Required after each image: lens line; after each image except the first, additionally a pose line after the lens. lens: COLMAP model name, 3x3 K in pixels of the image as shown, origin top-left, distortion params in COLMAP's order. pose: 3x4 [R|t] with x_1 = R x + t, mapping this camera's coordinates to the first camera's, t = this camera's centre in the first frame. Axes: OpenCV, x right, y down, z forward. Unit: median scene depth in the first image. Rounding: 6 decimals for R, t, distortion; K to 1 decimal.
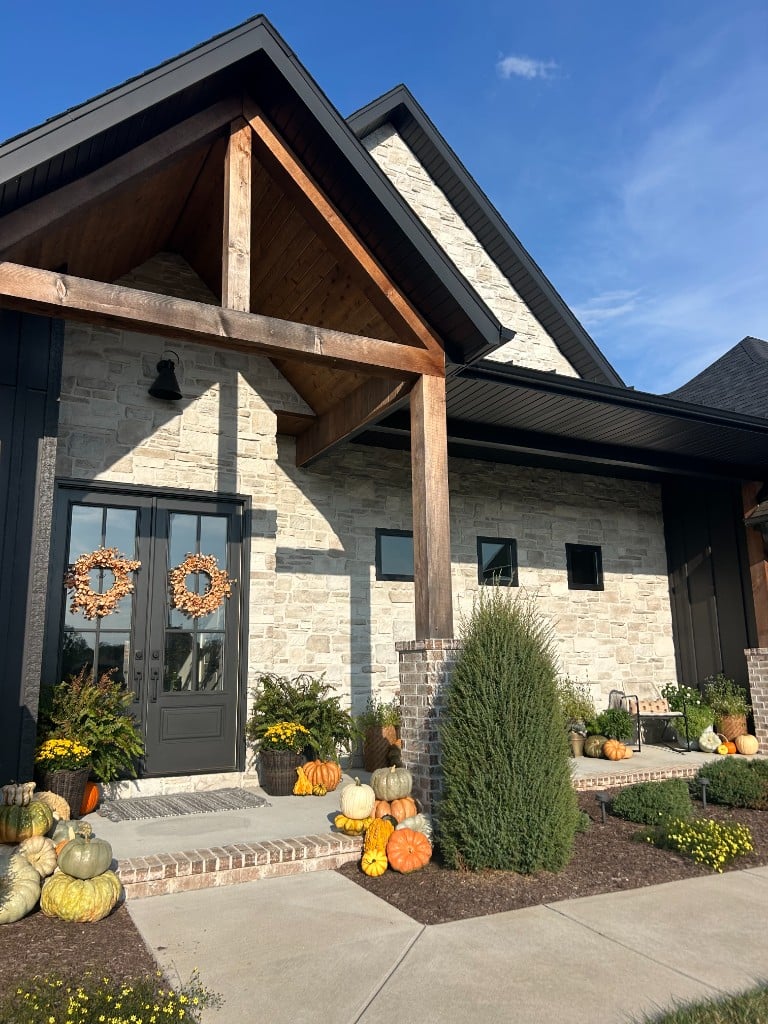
lens RADIAL K [[777.7, 0, 385.8], [0, 777.7, 512.5], [0, 0, 1]] dist [0.051991, -0.052031]
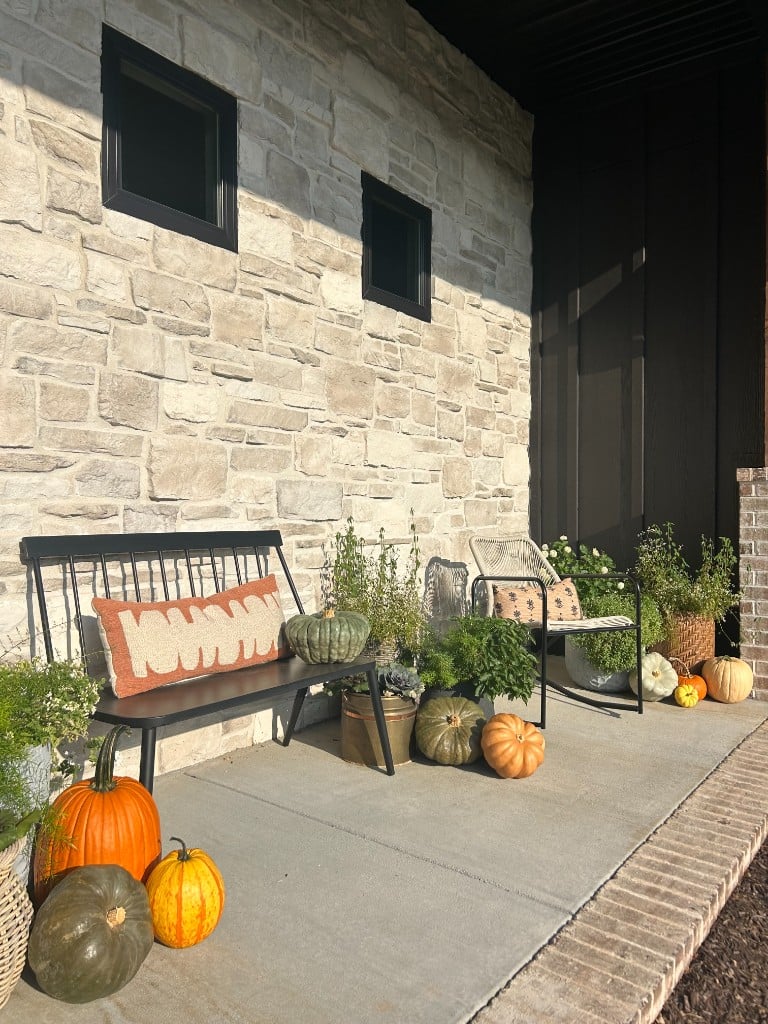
lens RADIAL K [[777.7, 0, 385.9], [0, 777.7, 514.9], [0, 0, 1]] dist [0.051991, -0.052031]
pose [[0.898503, 0.011967, 0.438805, 0.081840], [-0.099038, 0.979381, 0.176081, 0.131052], [-0.427650, -0.201668, 0.881162, 0.639247]]
